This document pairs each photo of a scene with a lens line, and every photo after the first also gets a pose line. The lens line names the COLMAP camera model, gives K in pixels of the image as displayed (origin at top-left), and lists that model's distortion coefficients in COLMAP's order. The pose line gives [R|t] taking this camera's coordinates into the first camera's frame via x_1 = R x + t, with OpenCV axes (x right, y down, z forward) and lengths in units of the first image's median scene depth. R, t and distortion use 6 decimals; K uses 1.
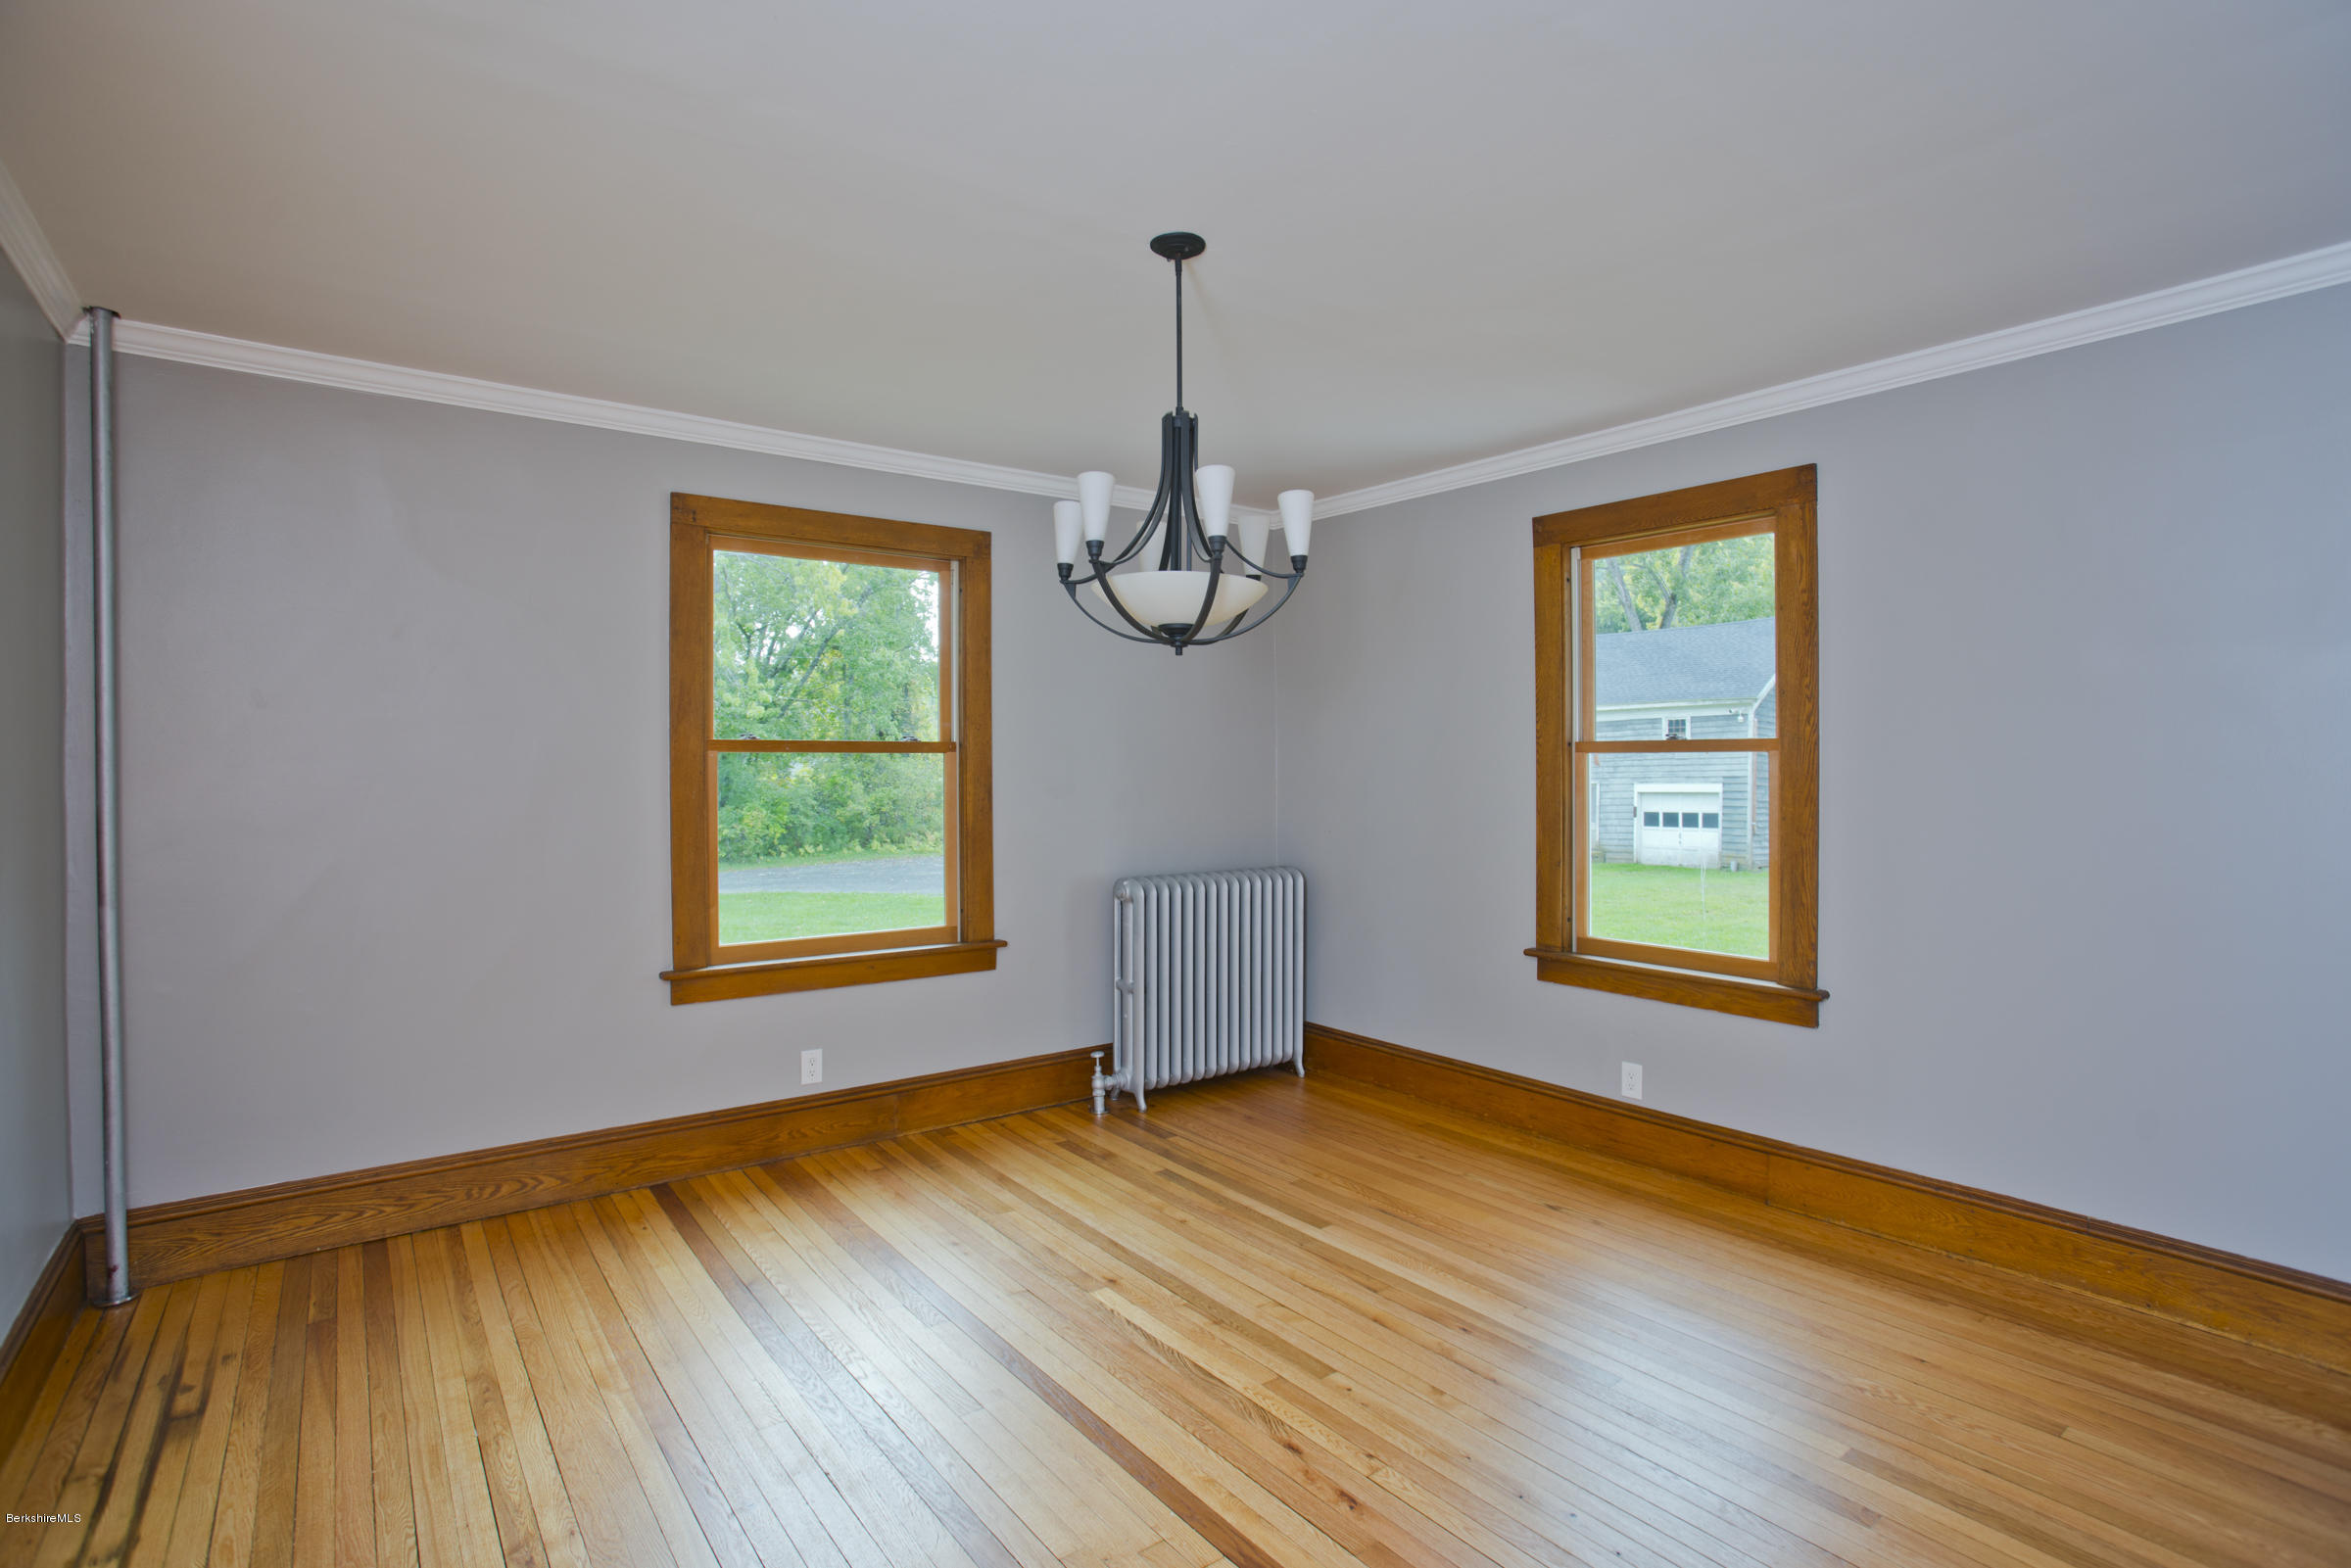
lens RADIAL K [[1164.5, 0, 1188.4], [0, 1164.5, 778.0], [0, 0, 1]] dist [-0.058298, 0.024262]
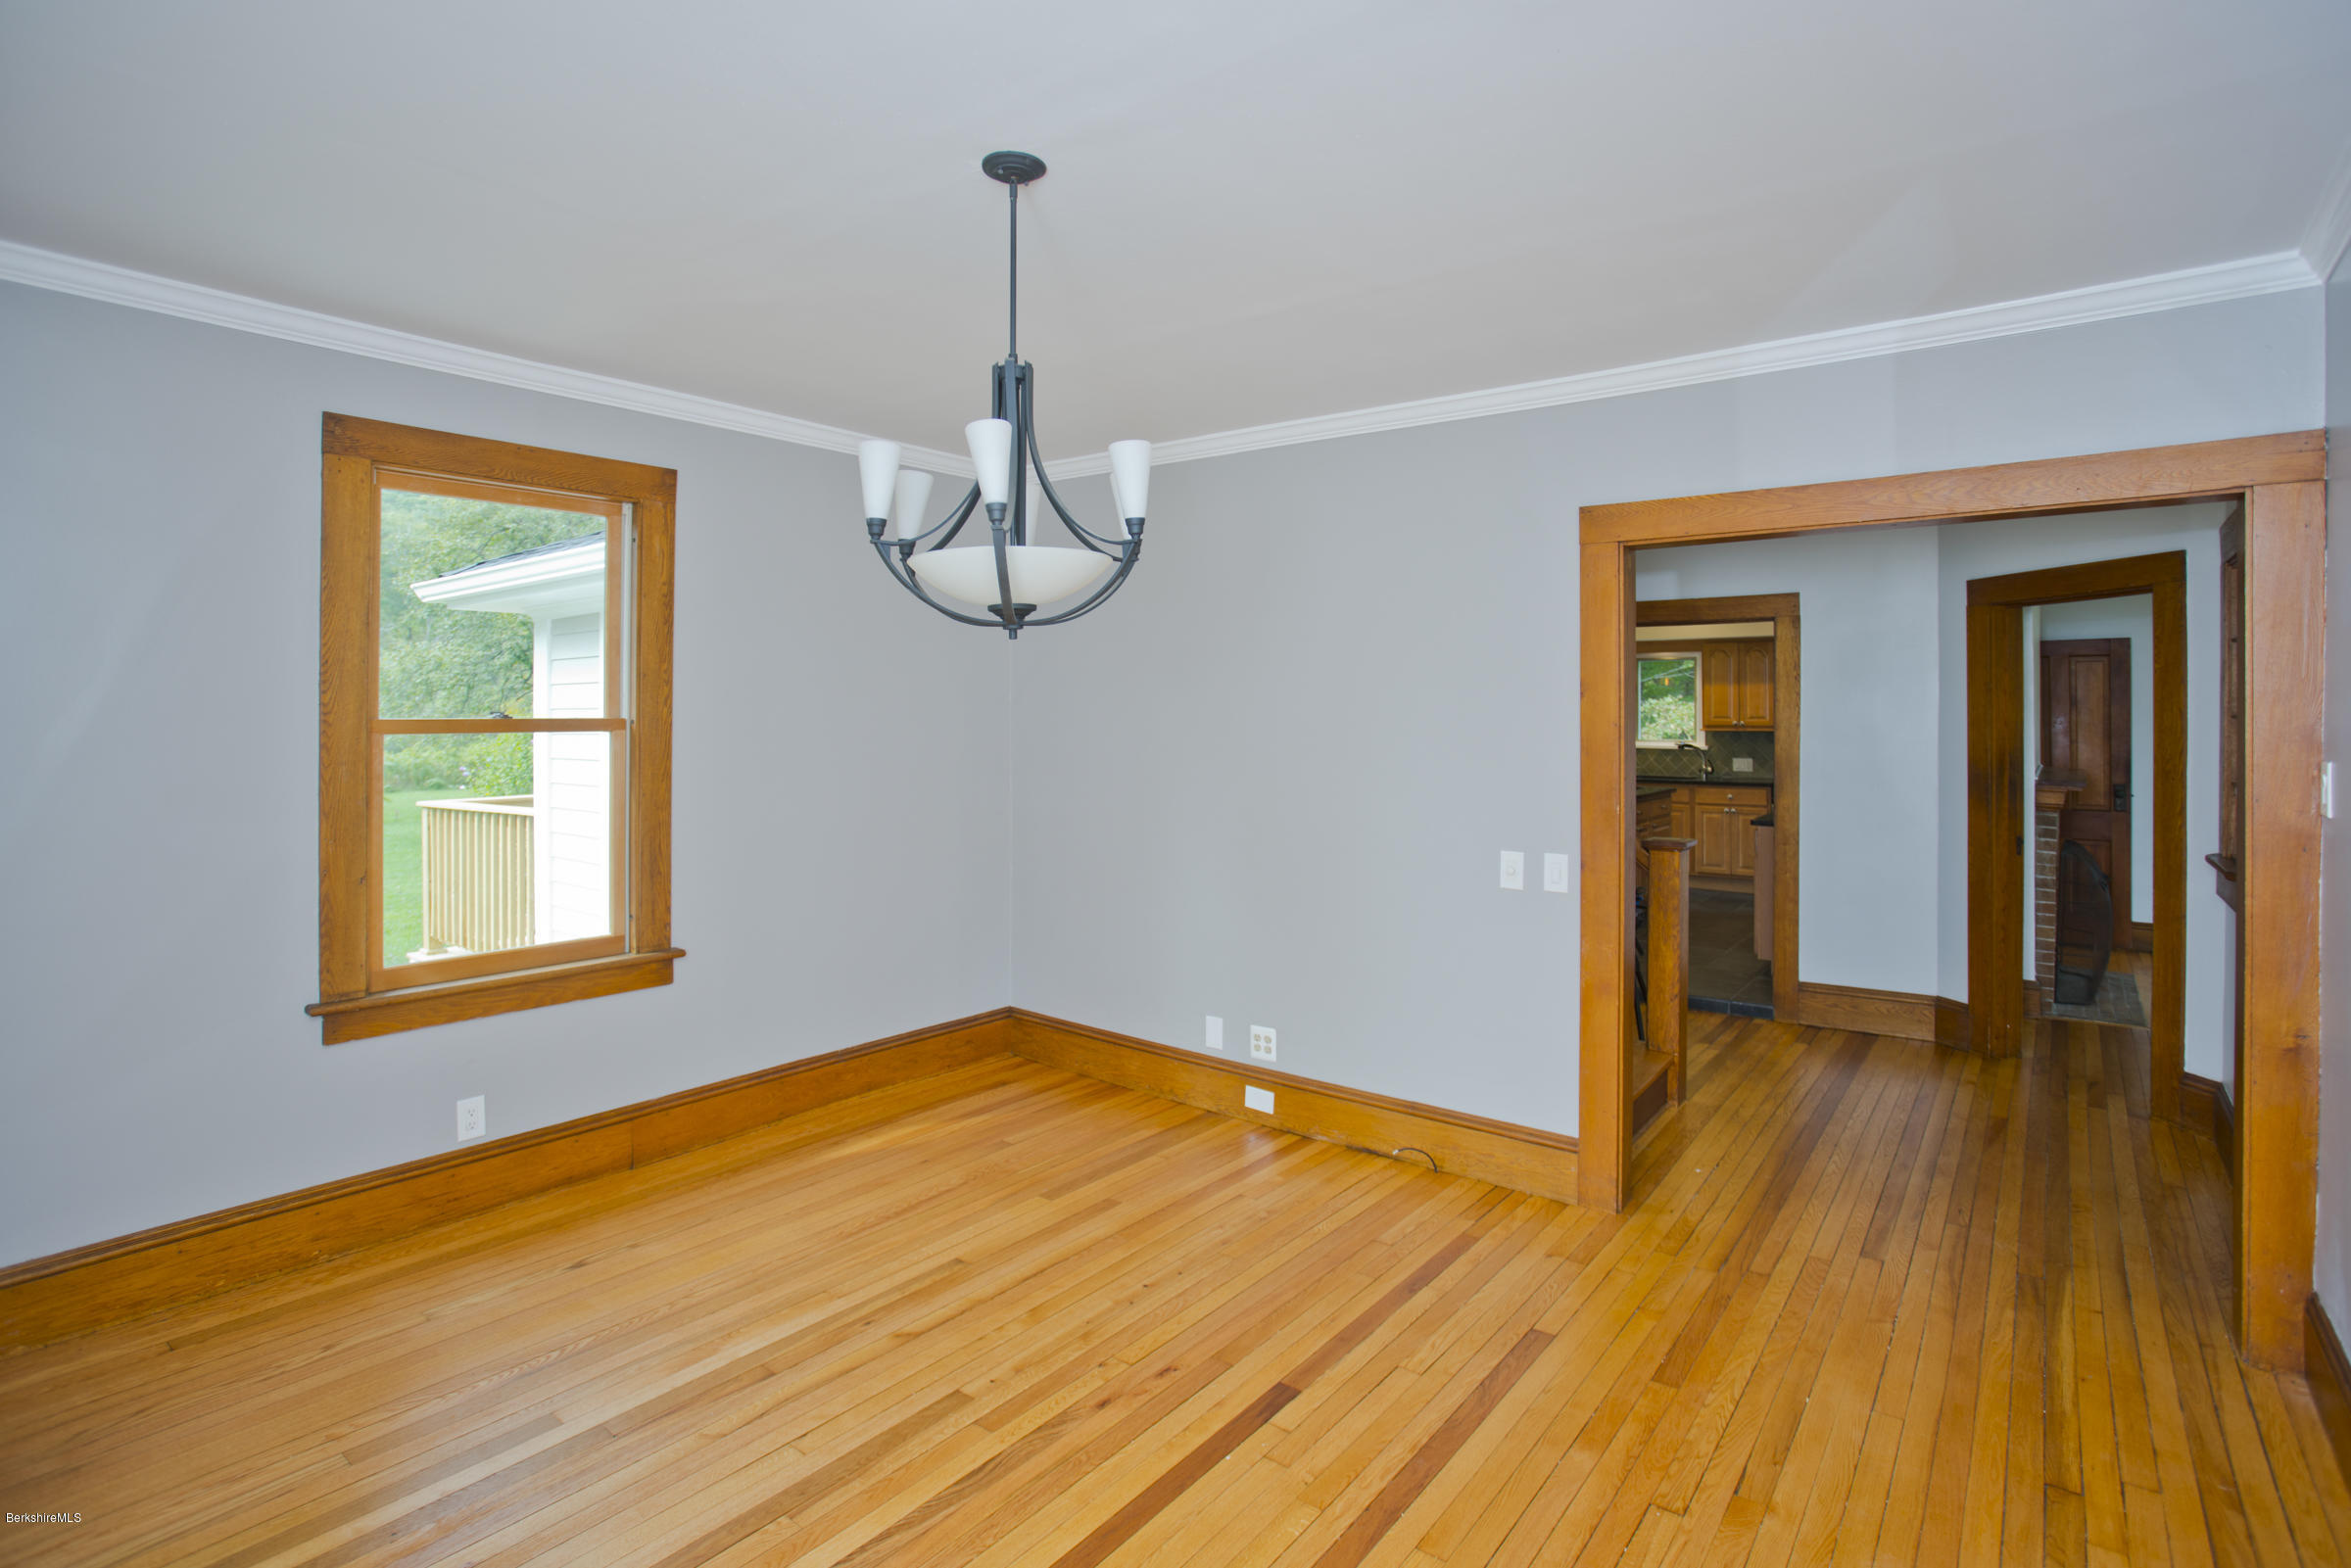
lens RADIAL K [[1170.6, 0, 1178.7], [0, 1170.6, 710.3], [0, 0, 1]] dist [-0.057937, 0.023499]
pose [[-0.261096, 0.005033, 0.965300, -0.650707], [0.009475, 0.999952, -0.002651, -0.035631], [-0.965266, 0.008454, -0.261131, 0.819032]]
